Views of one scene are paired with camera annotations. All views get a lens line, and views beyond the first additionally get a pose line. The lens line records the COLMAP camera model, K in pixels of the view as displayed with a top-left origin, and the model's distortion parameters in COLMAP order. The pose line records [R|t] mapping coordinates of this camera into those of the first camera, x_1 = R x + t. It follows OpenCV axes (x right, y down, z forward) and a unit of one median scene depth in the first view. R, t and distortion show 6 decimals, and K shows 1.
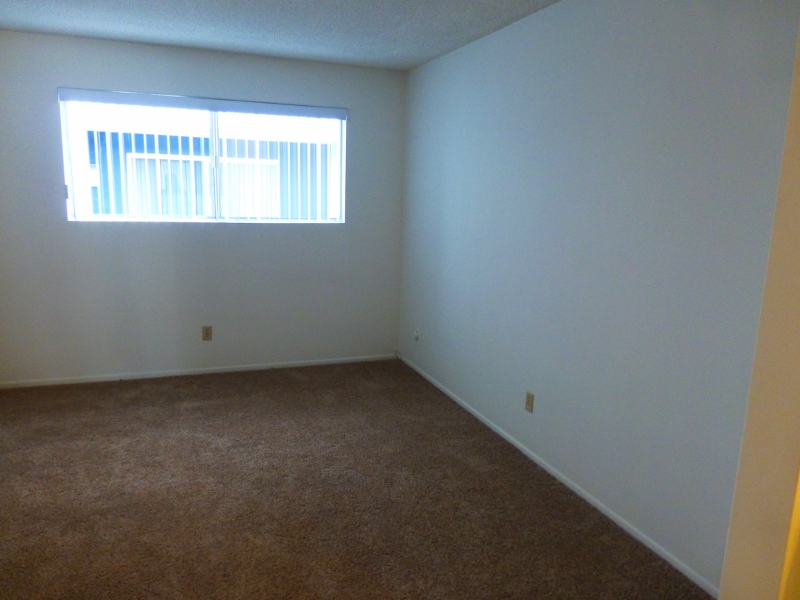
lens RADIAL K [[584.8, 0, 400.0], [0, 584.8, 300.0], [0, 0, 1]] dist [-0.014149, -0.009937]
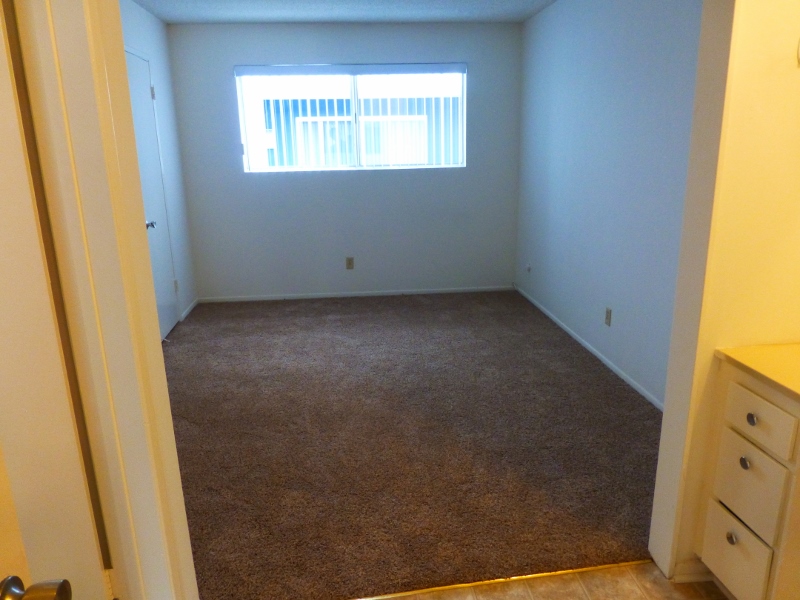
lens RADIAL K [[584.8, 0, 400.0], [0, 584.8, 300.0], [0, 0, 1]] dist [-0.014149, -0.009937]
pose [[0.961067, 0.022436, -0.275404, 0.131363], [-0.002571, 0.997381, 0.072282, 0.056113], [0.276304, -0.068760, 0.958607, -0.173508]]
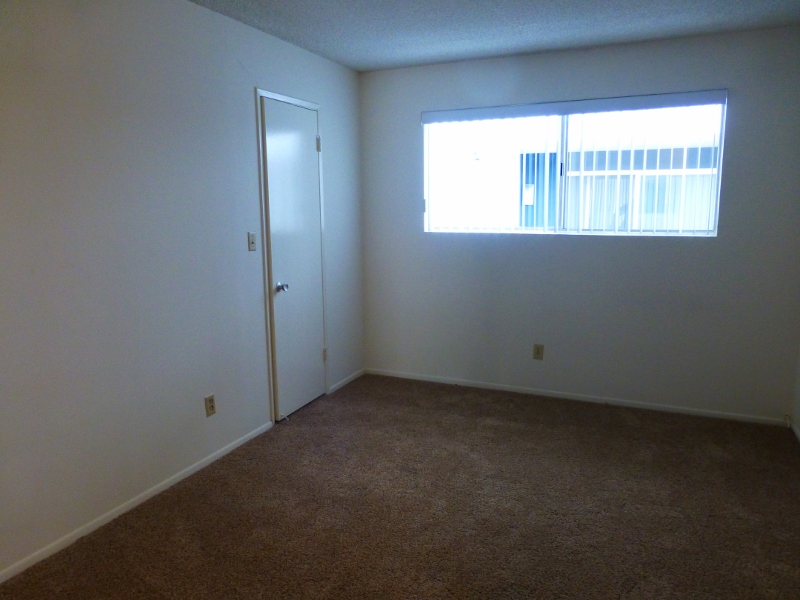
lens RADIAL K [[584.8, 0, 400.0], [0, 584.8, 300.0], [0, 0, 1]] dist [-0.014149, -0.009937]
pose [[0.700557, 0.078597, -0.709254, 0.217972], [-0.103511, 0.994596, 0.007977, -0.013869], [0.706049, 0.067827, 0.704907, 0.218041]]
